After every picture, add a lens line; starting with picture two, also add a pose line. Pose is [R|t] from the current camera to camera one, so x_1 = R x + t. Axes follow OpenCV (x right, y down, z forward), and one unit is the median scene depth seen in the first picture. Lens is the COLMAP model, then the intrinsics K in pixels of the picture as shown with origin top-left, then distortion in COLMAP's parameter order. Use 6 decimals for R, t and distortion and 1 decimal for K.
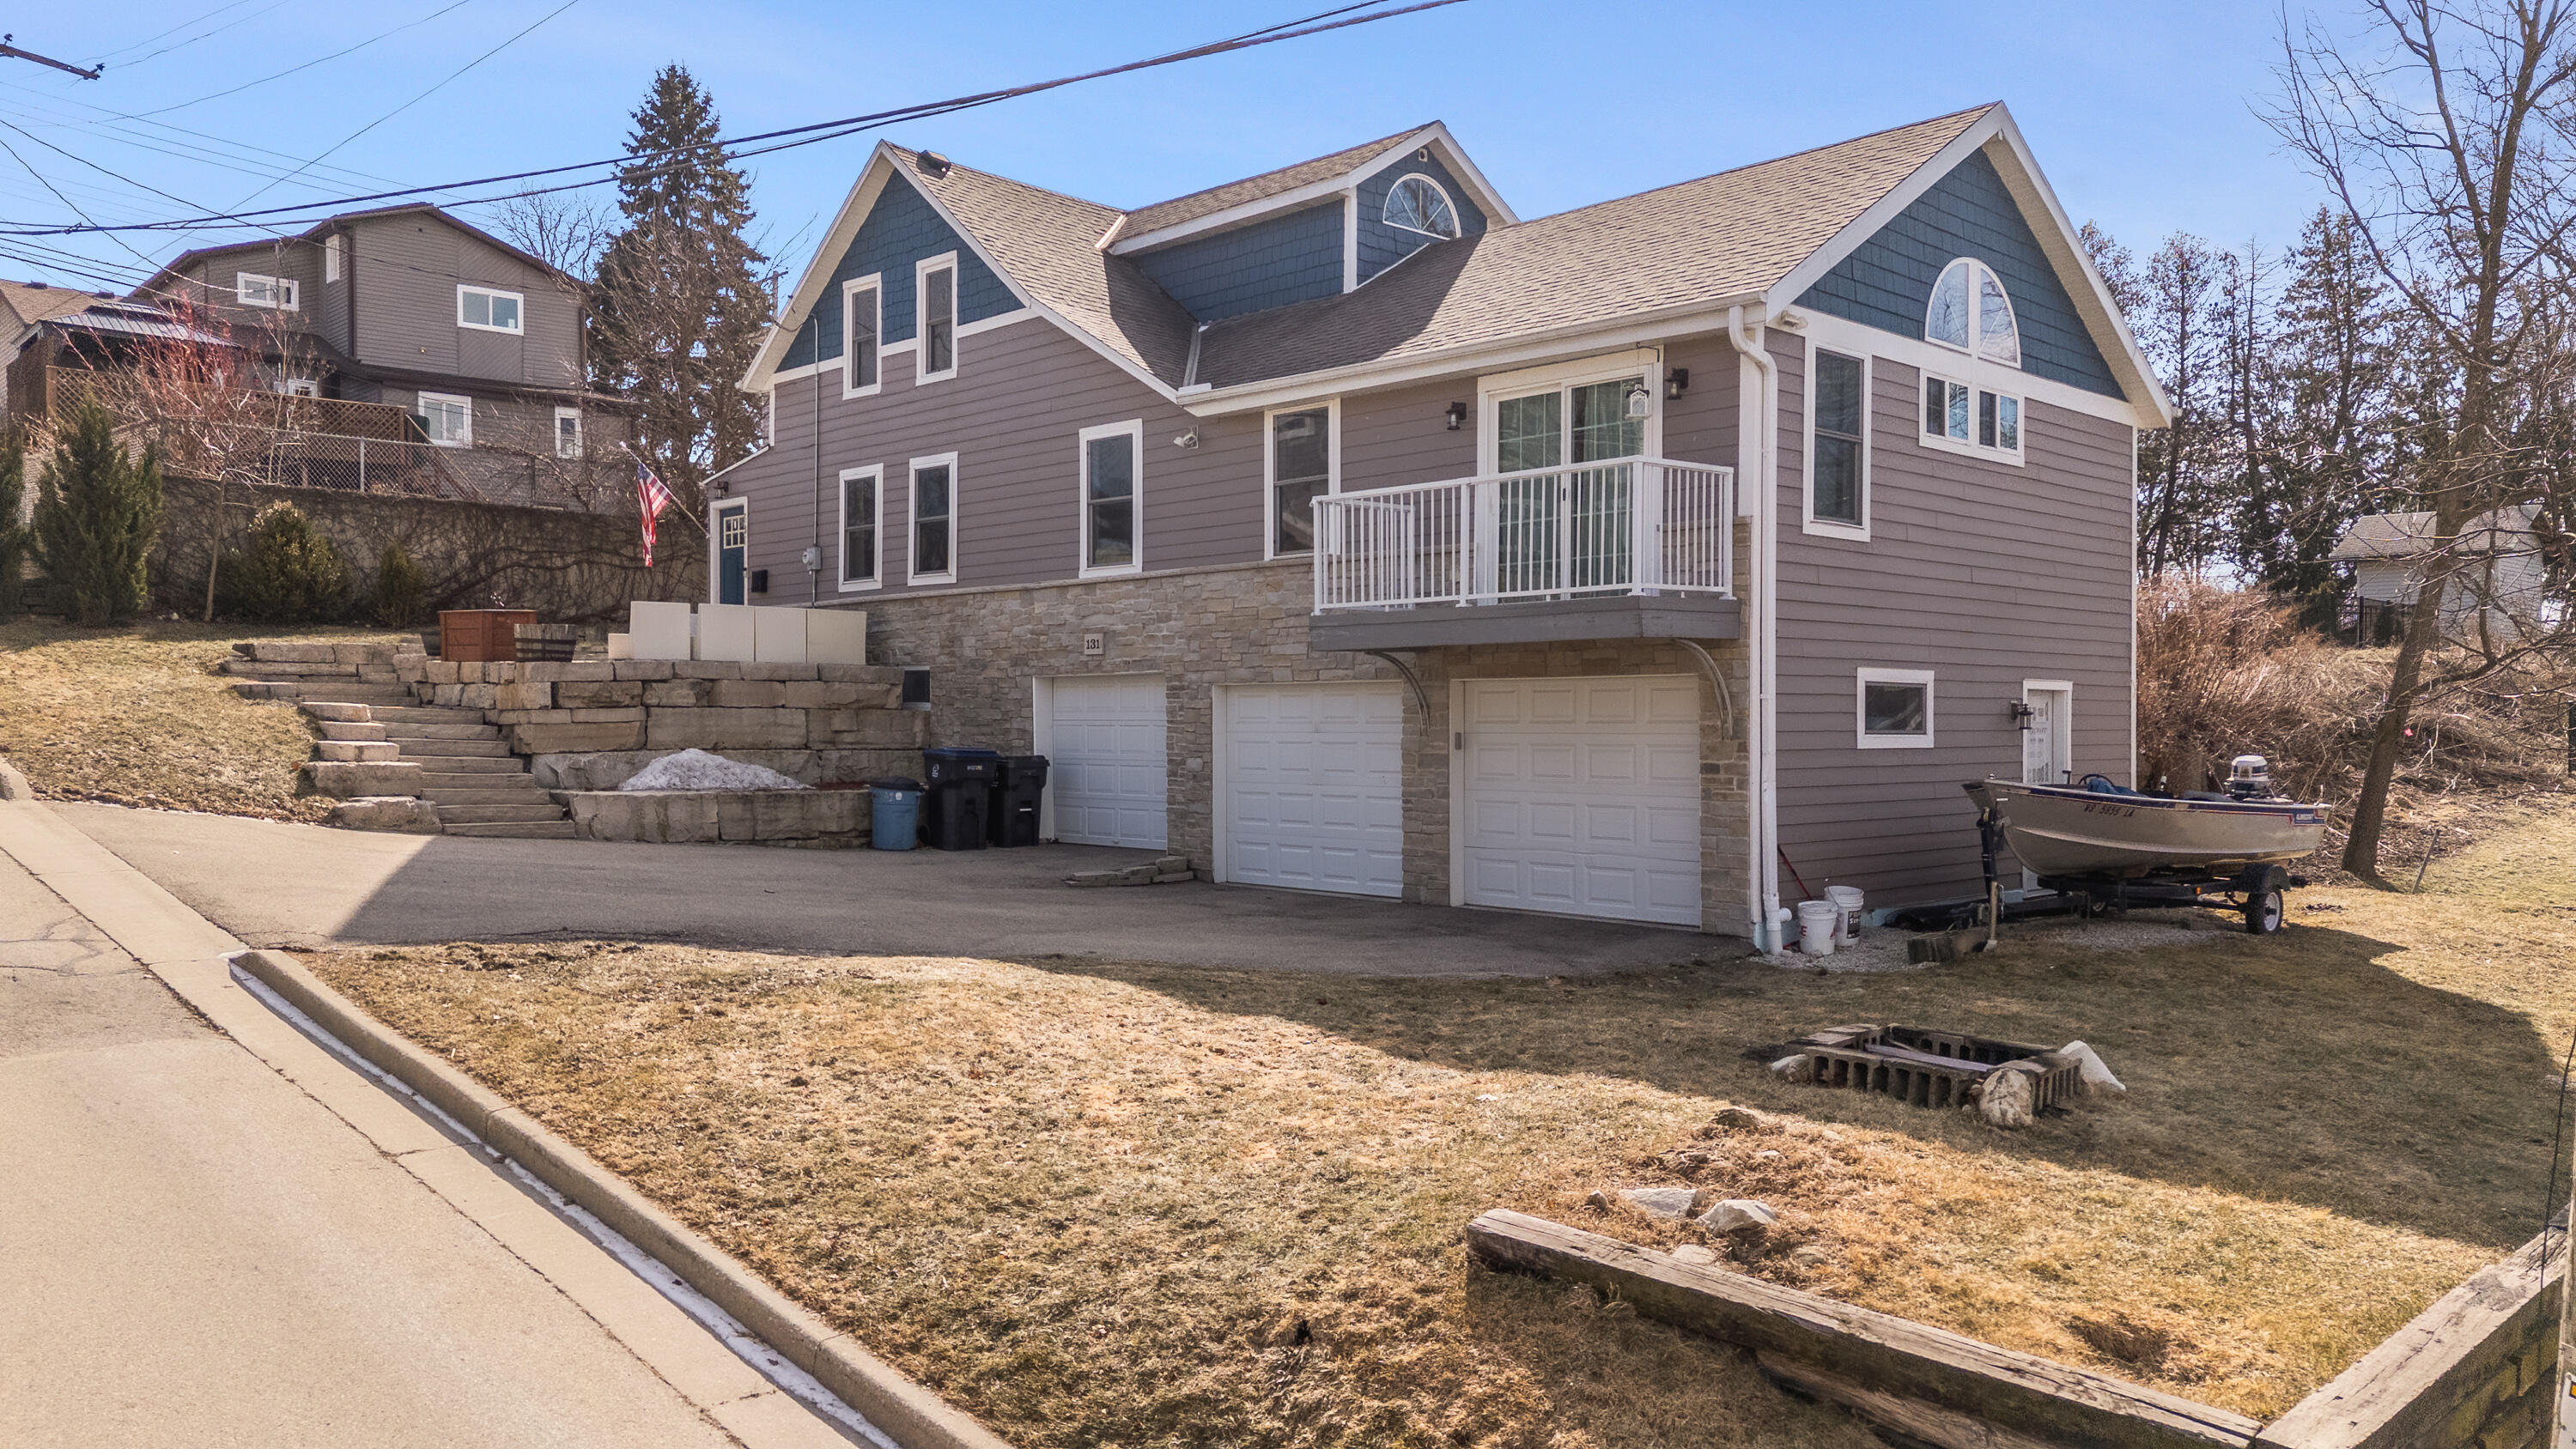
lens RADIAL K [[1874.9, 0, 1288.0], [0, 1874.9, 724.5], [0, 0, 1]] dist [0.060807, -0.003621]
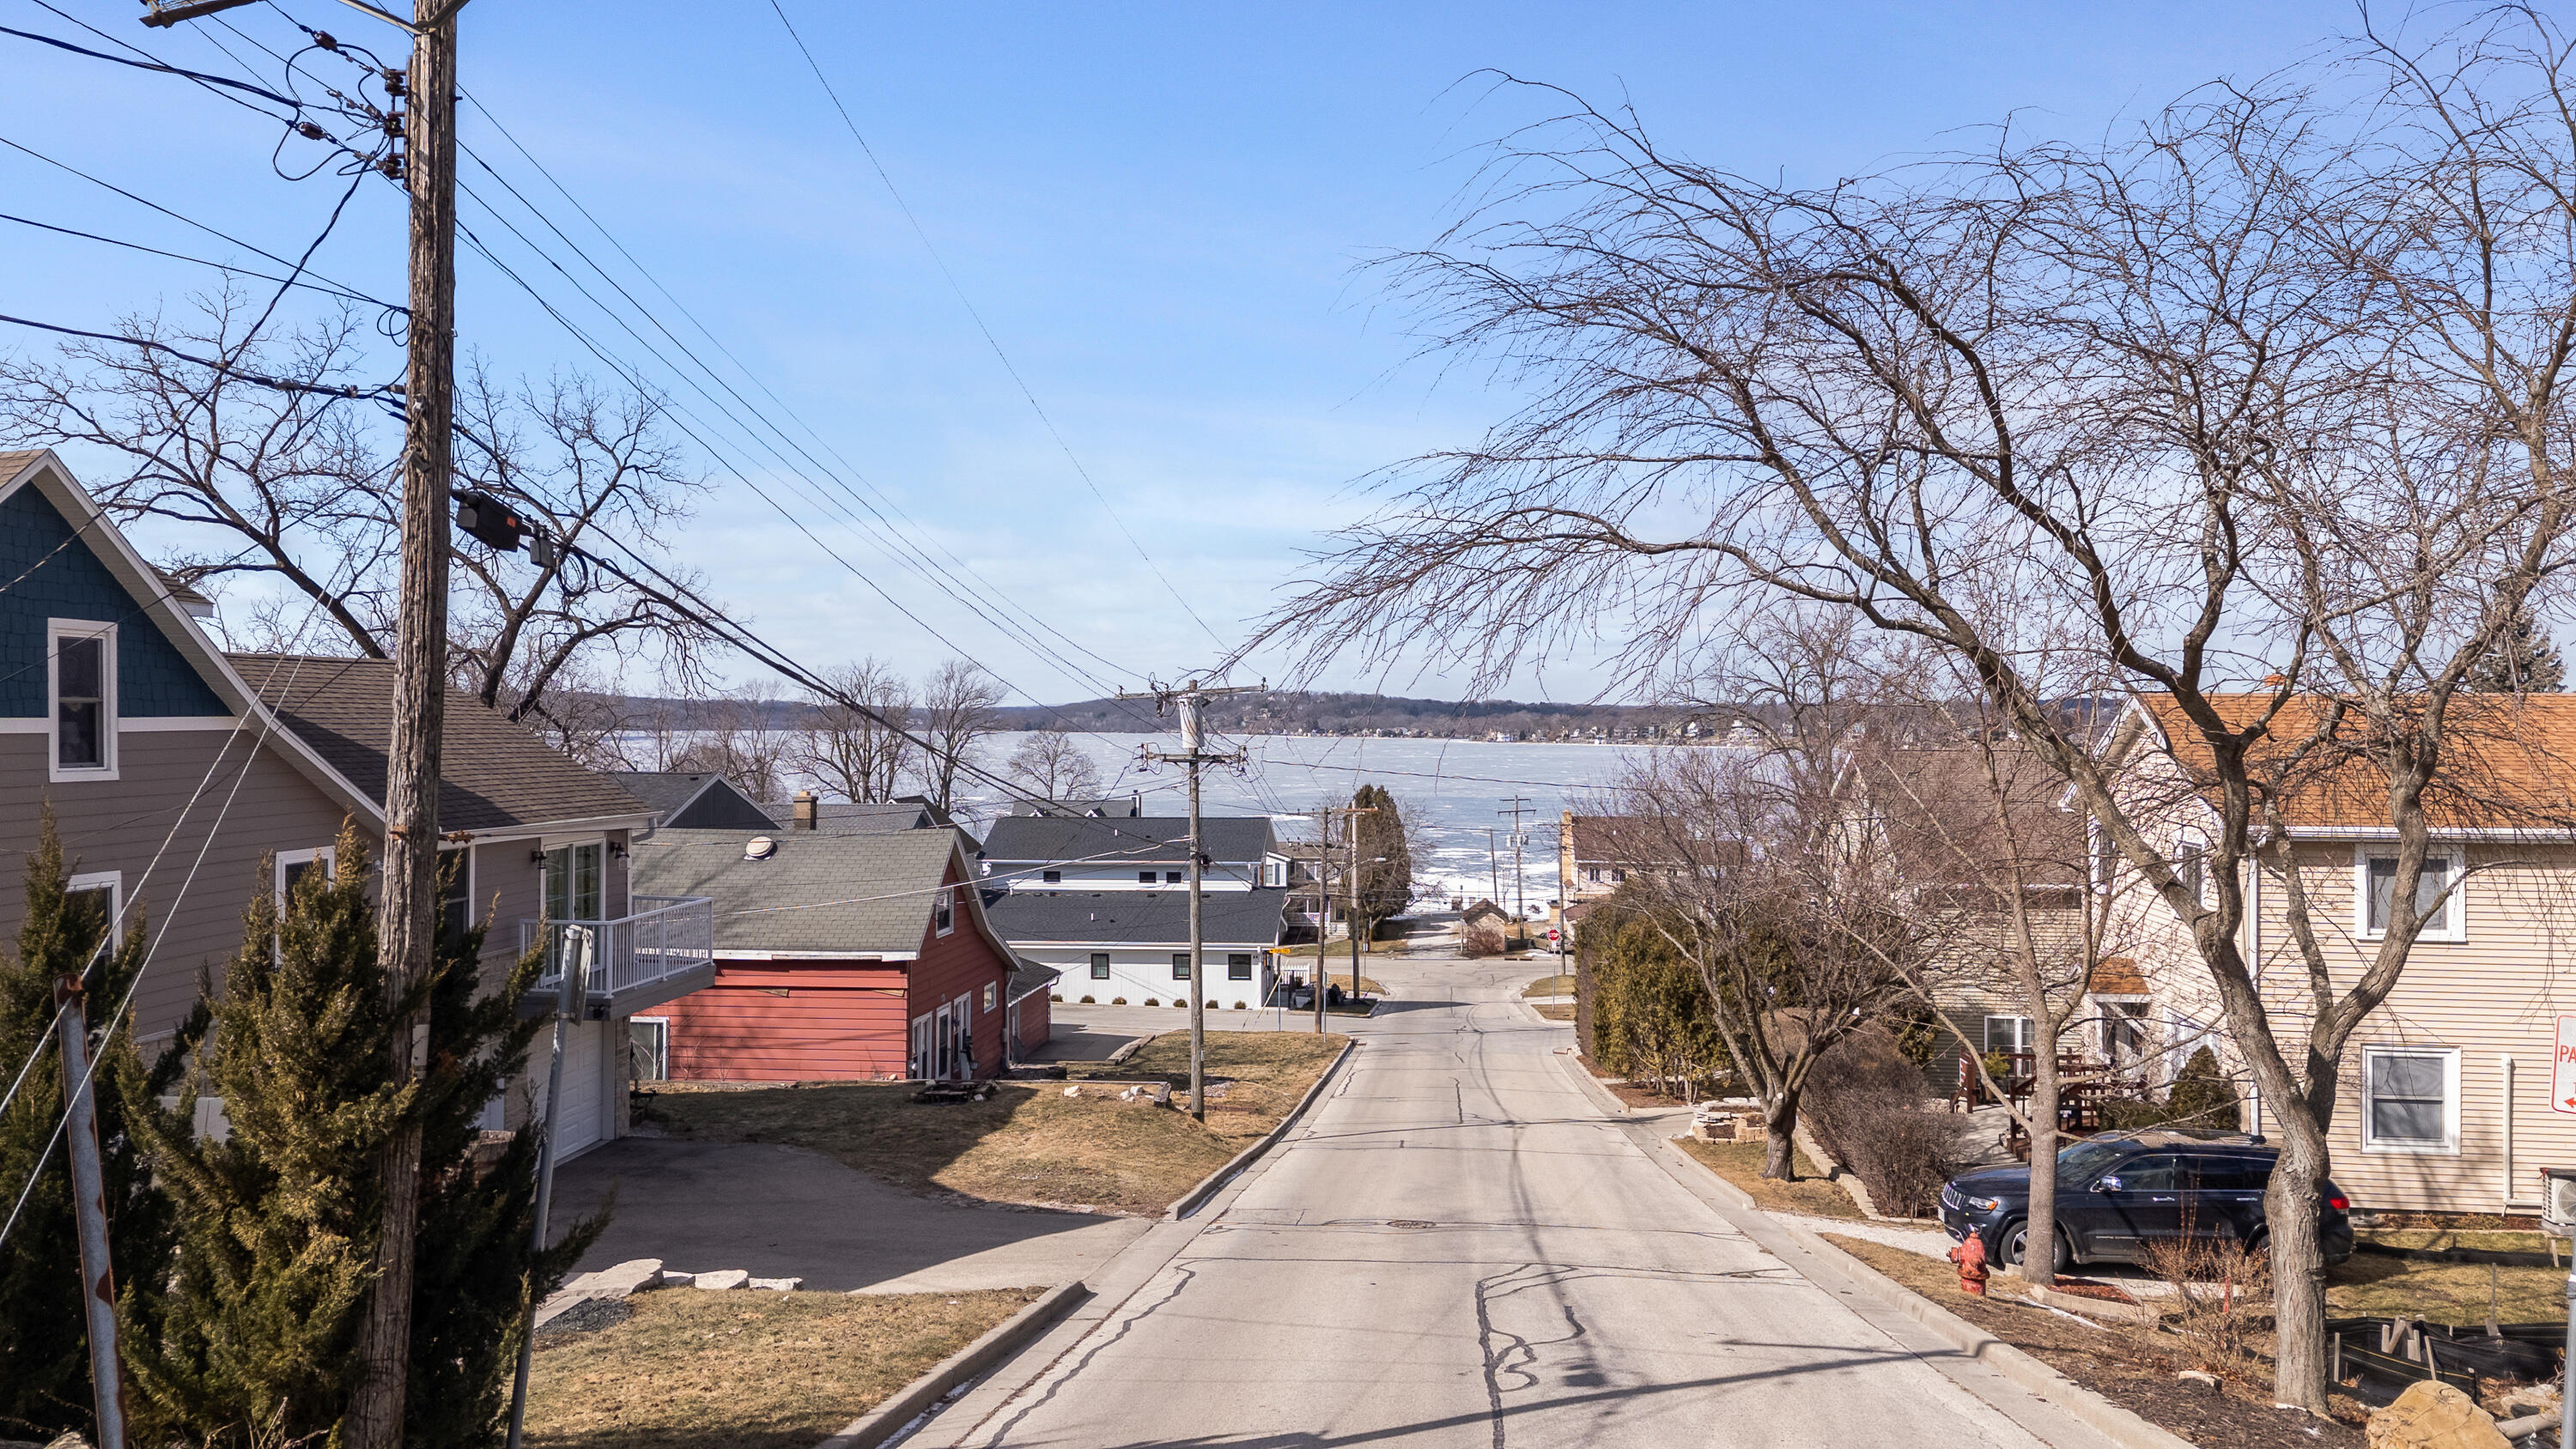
lens RADIAL K [[1874.9, 0, 1288.0], [0, 1874.9, 724.5], [0, 0, 1]] dist [0.060807, -0.003621]
pose [[-0.617023, 0.001758, 0.786943, -1.272407], [0.006773, 0.999972, 0.003077, -0.232566], [-0.786916, 0.007229, -0.617018, 1.248762]]
